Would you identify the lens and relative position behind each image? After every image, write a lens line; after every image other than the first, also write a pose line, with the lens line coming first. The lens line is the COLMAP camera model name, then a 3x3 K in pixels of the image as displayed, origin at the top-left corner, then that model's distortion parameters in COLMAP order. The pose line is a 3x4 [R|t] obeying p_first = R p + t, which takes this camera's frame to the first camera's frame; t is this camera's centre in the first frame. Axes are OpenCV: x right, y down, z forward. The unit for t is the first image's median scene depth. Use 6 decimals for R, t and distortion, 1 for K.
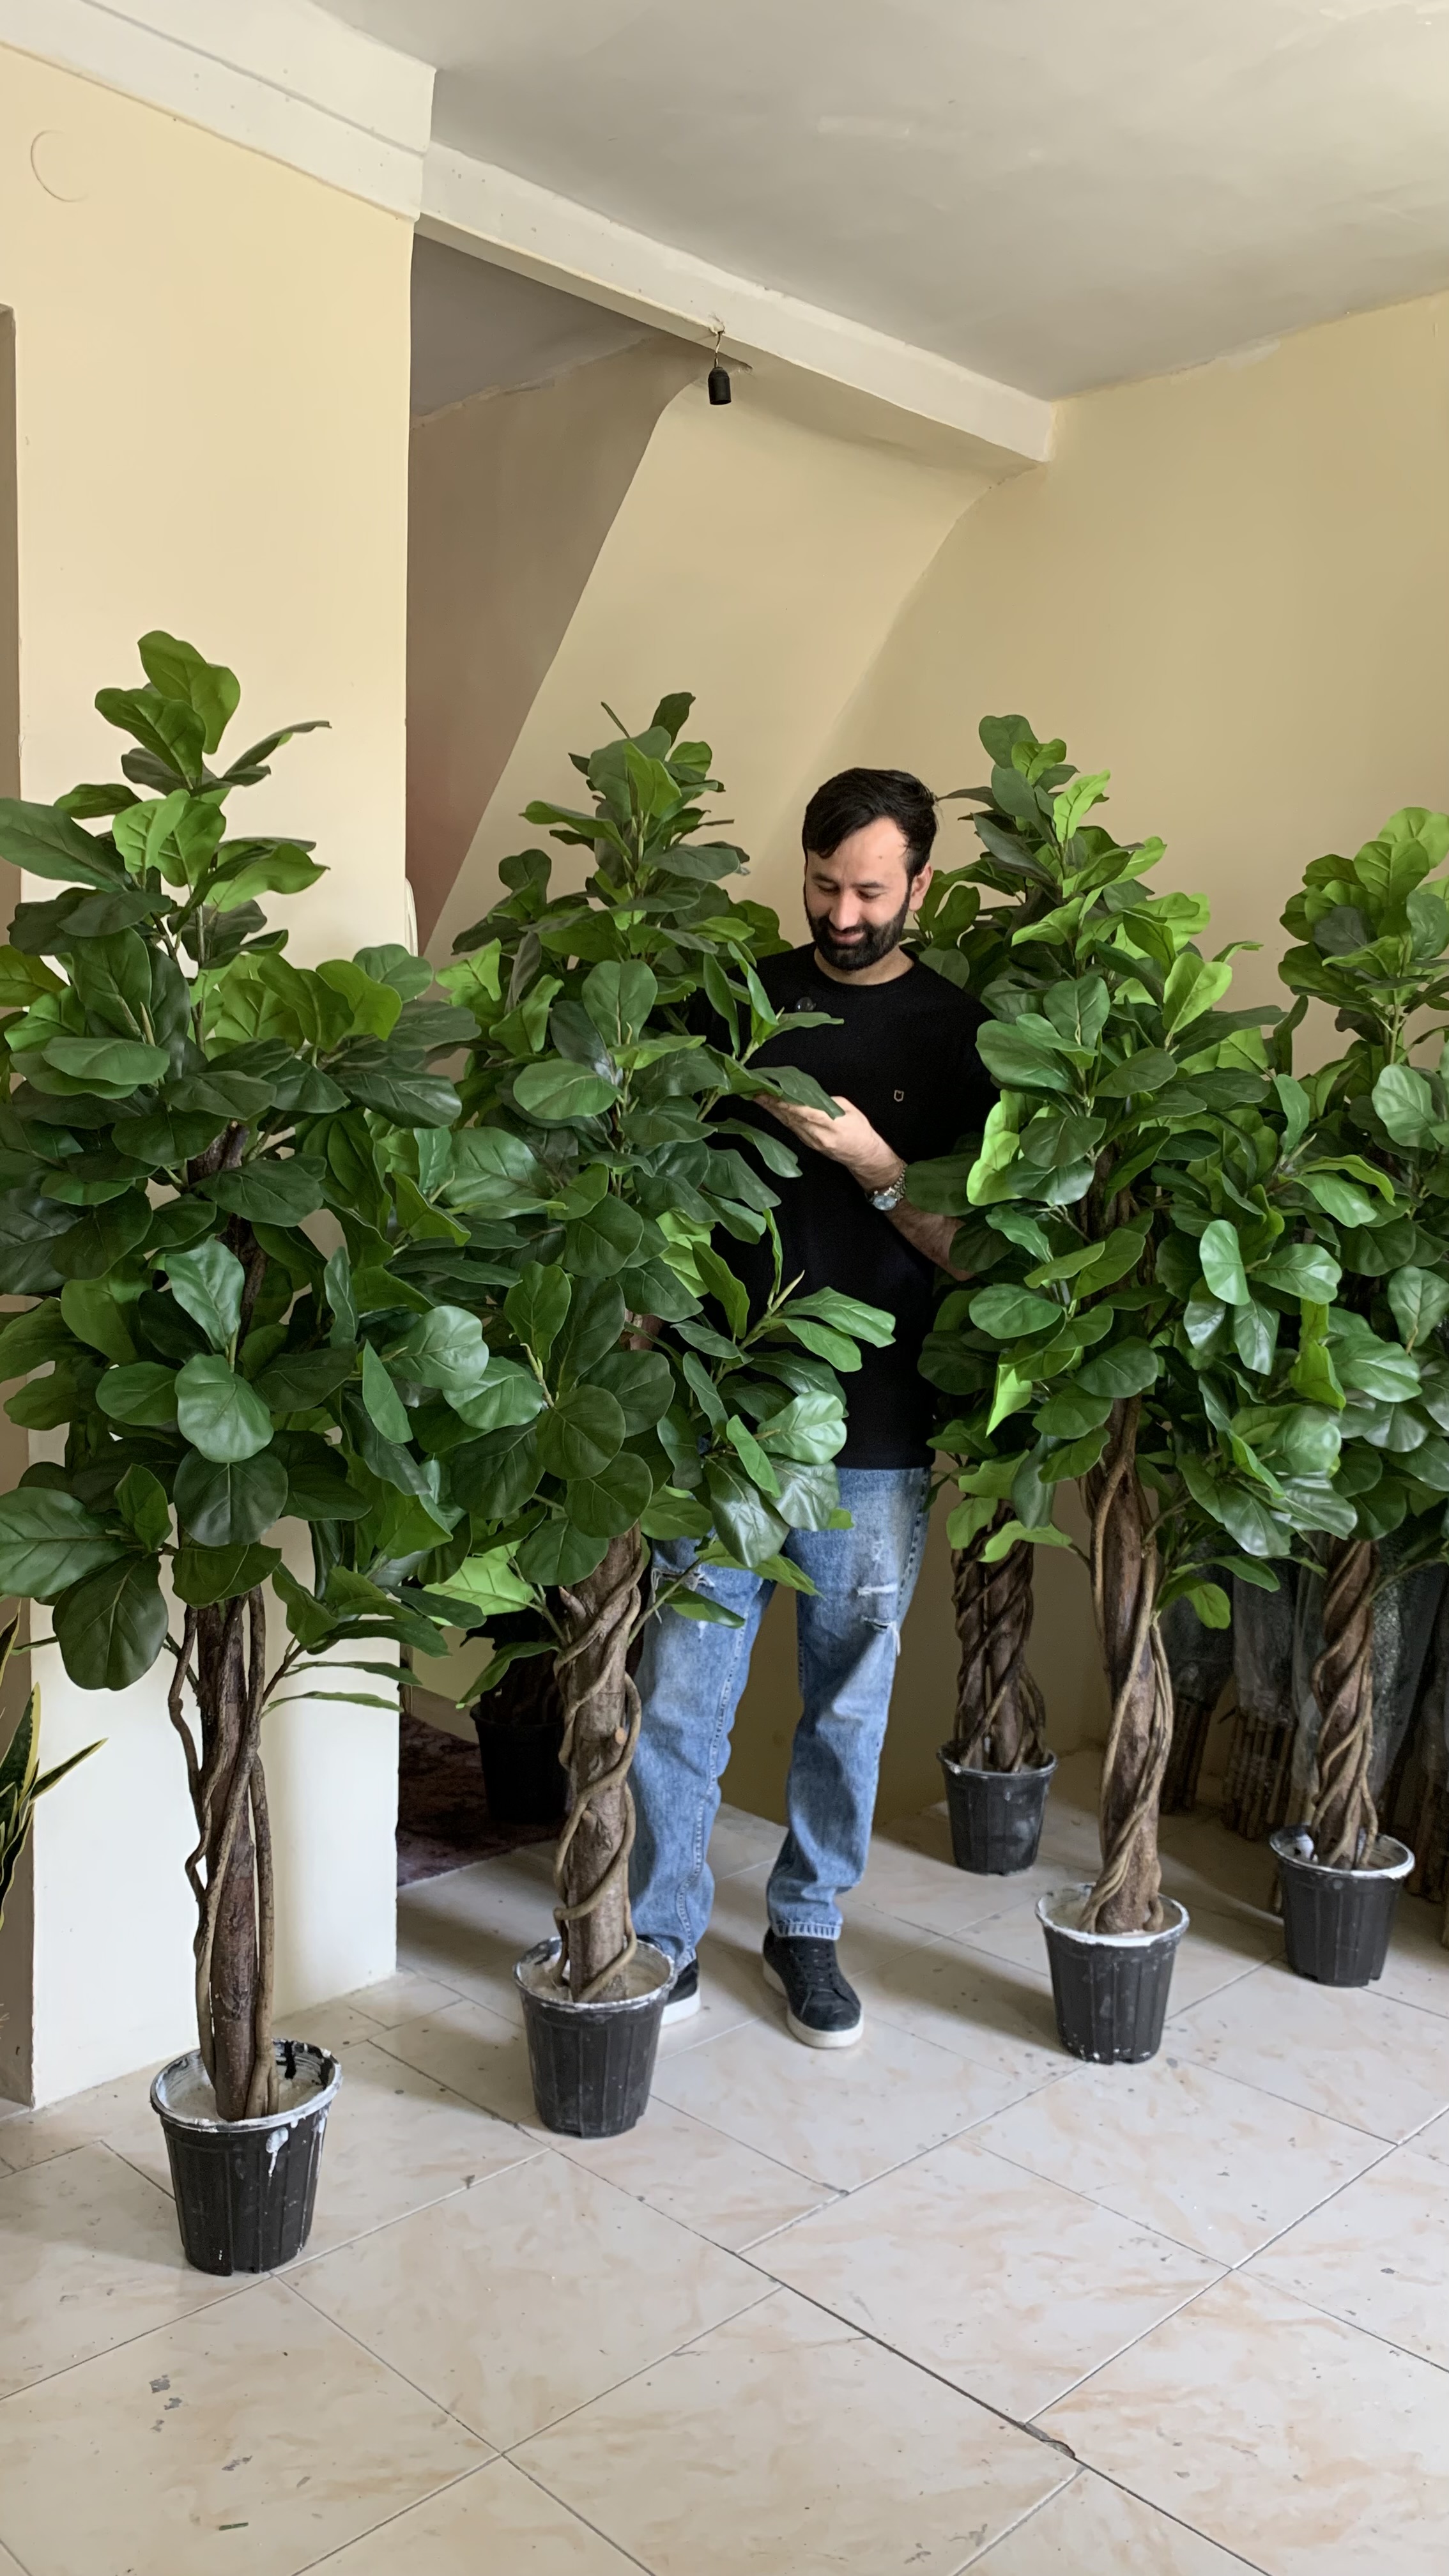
lens RADIAL K [[2010.6, 0, 718.4], [0, 2010.6, 1287.3], [0, 0, 1]] dist [-0.037582, 0.048753]
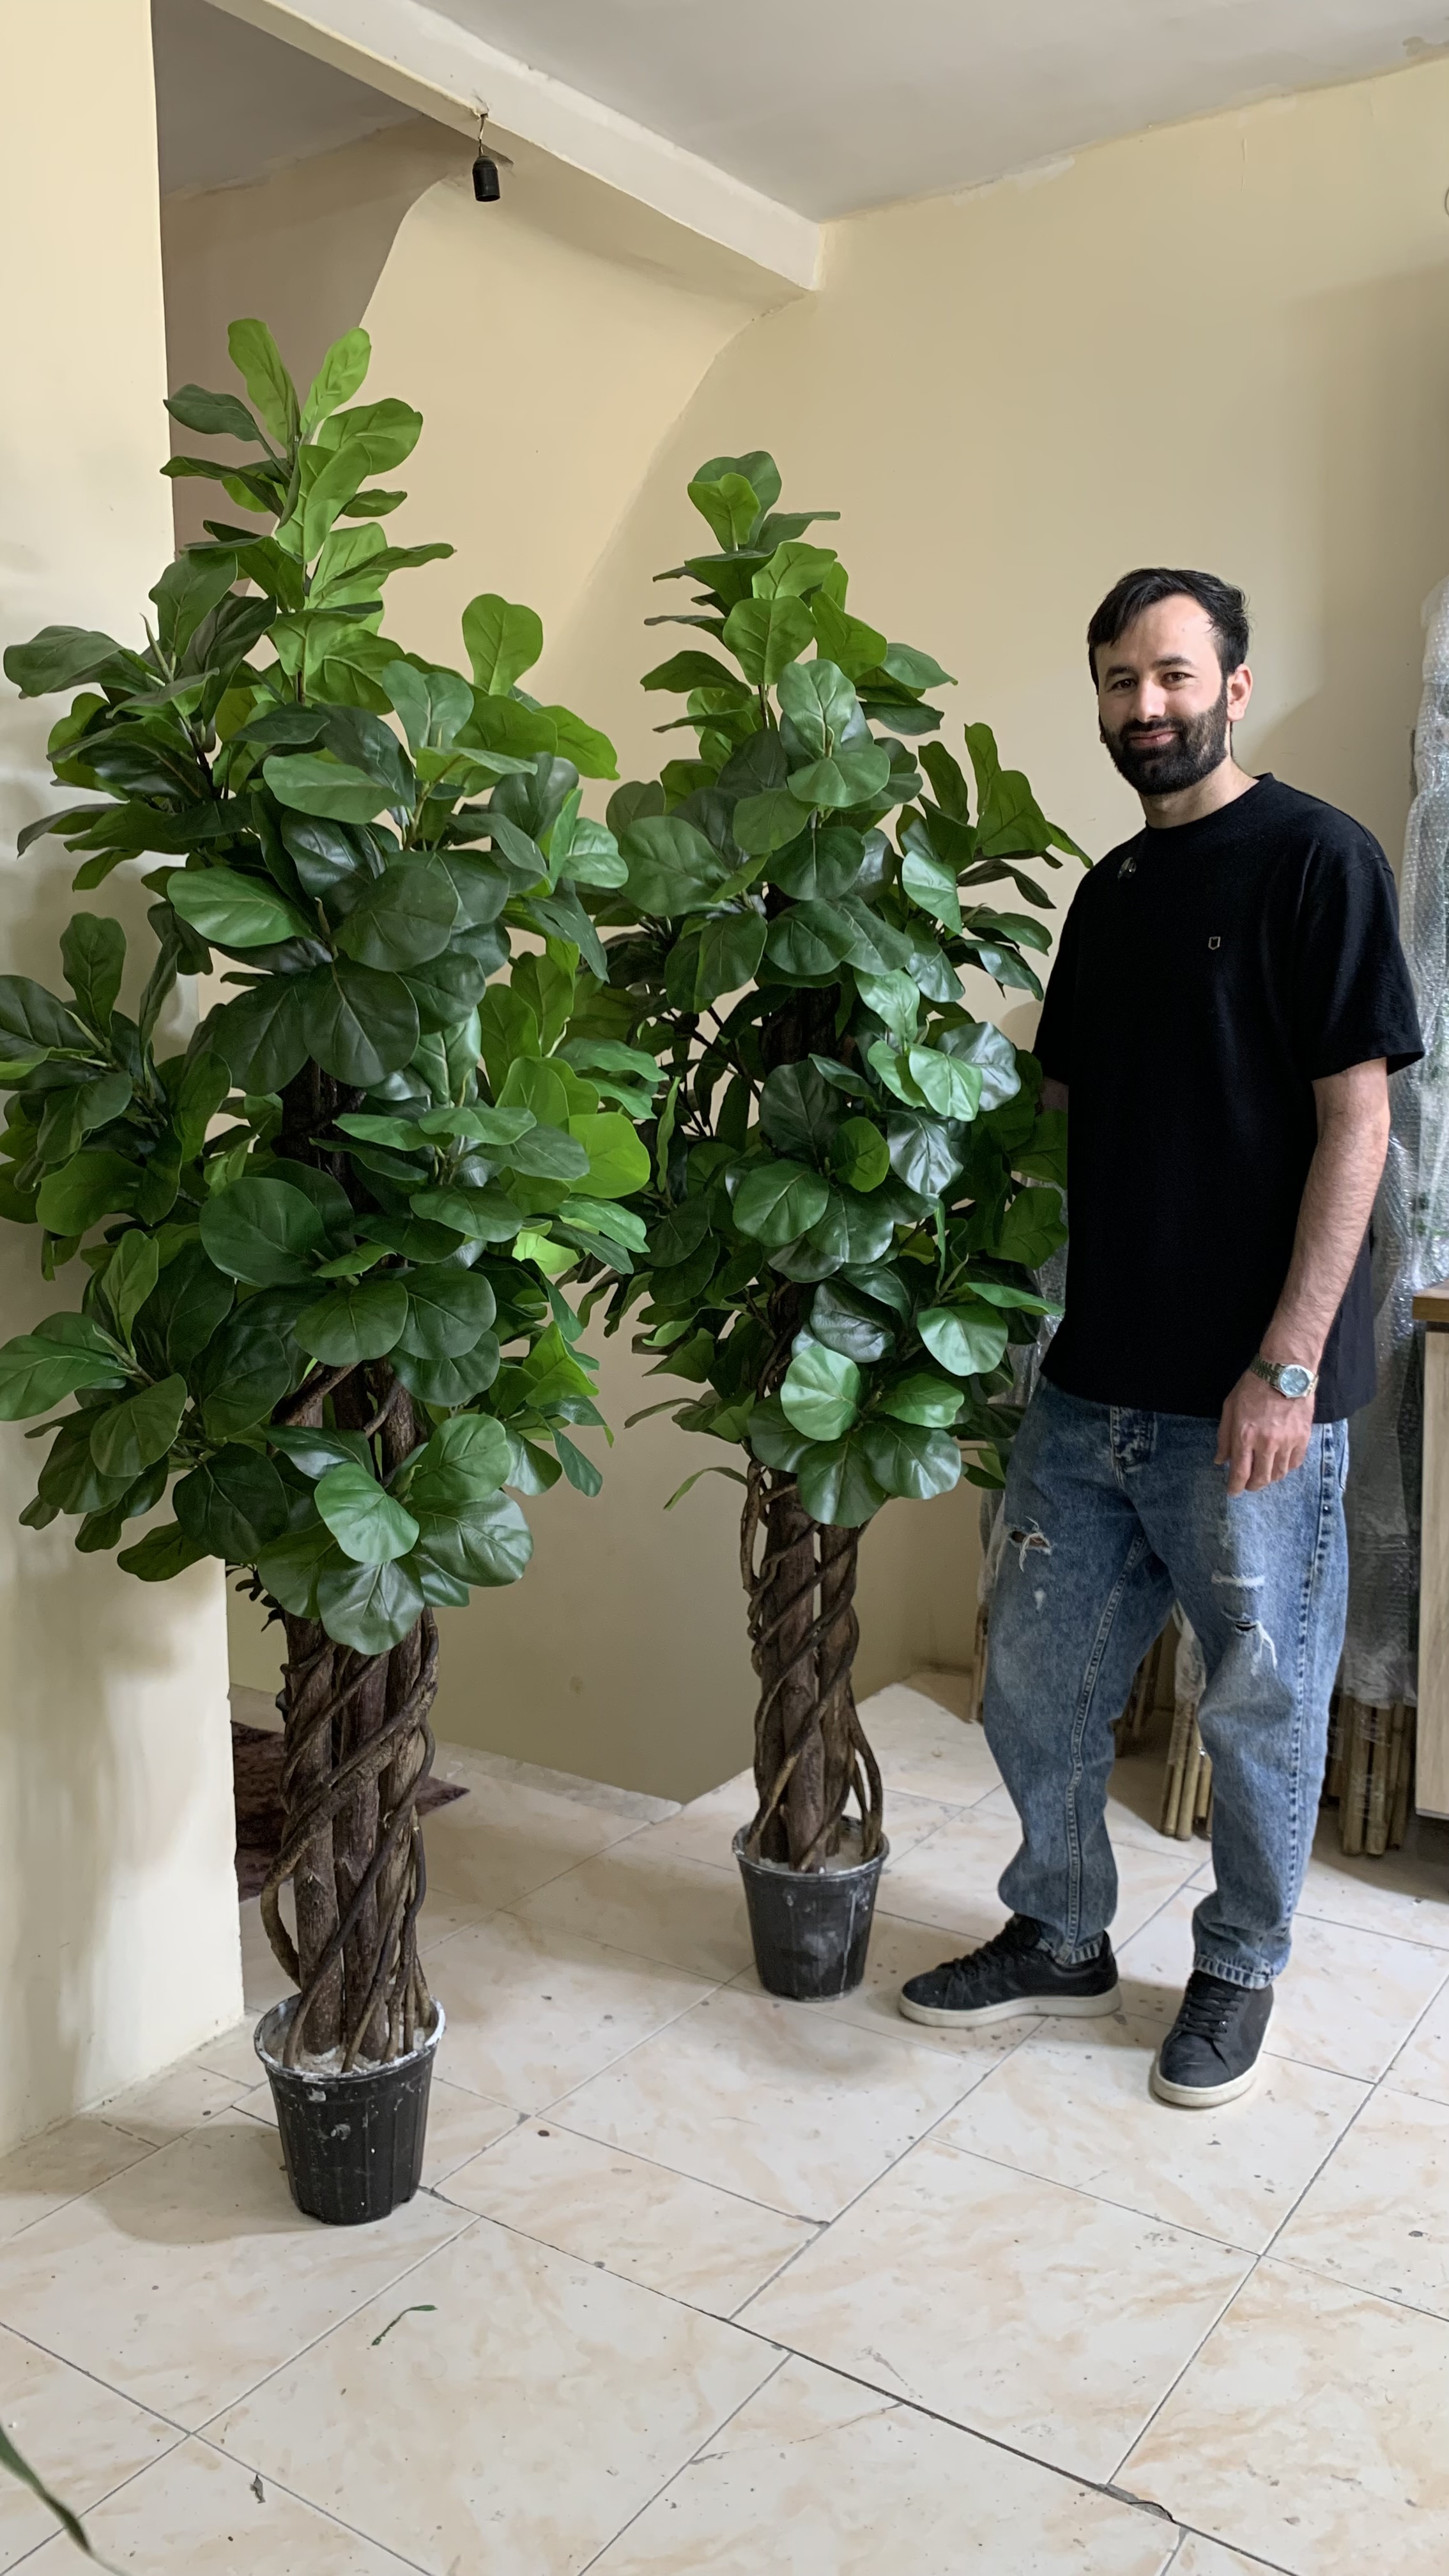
lens RADIAL K [[2010.6, 0, 710.4], [0, 2010.6, 1271.9], [0, 0, 1]] dist [-0.037582, 0.048753]
pose [[0.983246, -0.057369, 0.173019, -0.115339], [0.050257, 0.997712, 0.045213, -0.011555], [-0.175217, -0.035760, 0.983880, 0.150377]]
